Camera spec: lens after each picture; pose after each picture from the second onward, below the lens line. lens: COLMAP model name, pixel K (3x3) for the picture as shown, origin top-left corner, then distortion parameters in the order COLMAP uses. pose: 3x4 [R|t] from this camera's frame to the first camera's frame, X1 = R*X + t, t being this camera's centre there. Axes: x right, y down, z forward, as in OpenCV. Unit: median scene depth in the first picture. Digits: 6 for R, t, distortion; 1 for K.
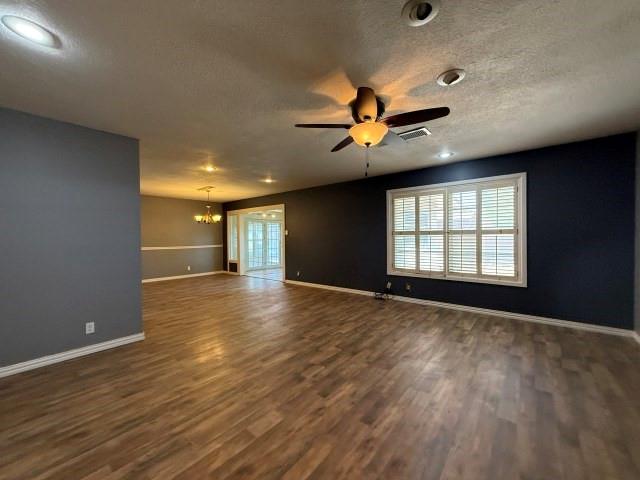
lens RADIAL K [[256.2, 0, 319.1], [0, 256.2, 238.6], [0, 0, 1]] dist [0.000435, 0.000147]
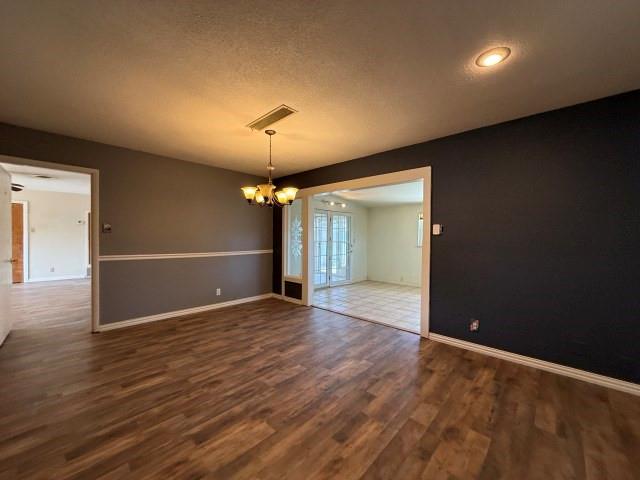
lens RADIAL K [[256.2, 0, 320.8], [0, 256.2, 239.8], [0, 0, 1]] dist [0.000435, 0.000147]
pose [[0.998423, 0.013076, -0.054599, -0.242372], [-0.012920, 0.999911, 0.003199, -0.003232], [0.054636, -0.002488, 0.998503, 0.426942]]
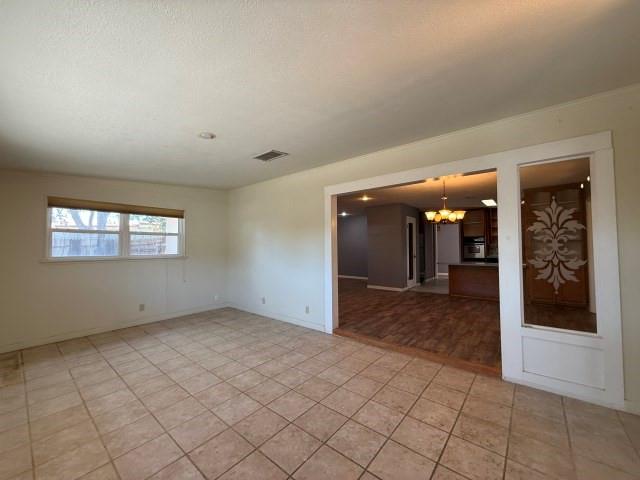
lens RADIAL K [[256.2, 0, 320.1], [0, 256.2, 239.9], [0, 0, 1]] dist [0.000435, 0.000147]
pose [[-0.999964, 0.006709, -0.005200, -0.077189], [0.006801, 0.999815, -0.017982, -0.007961], [0.005079, -0.018017, -0.999825, 1.286549]]
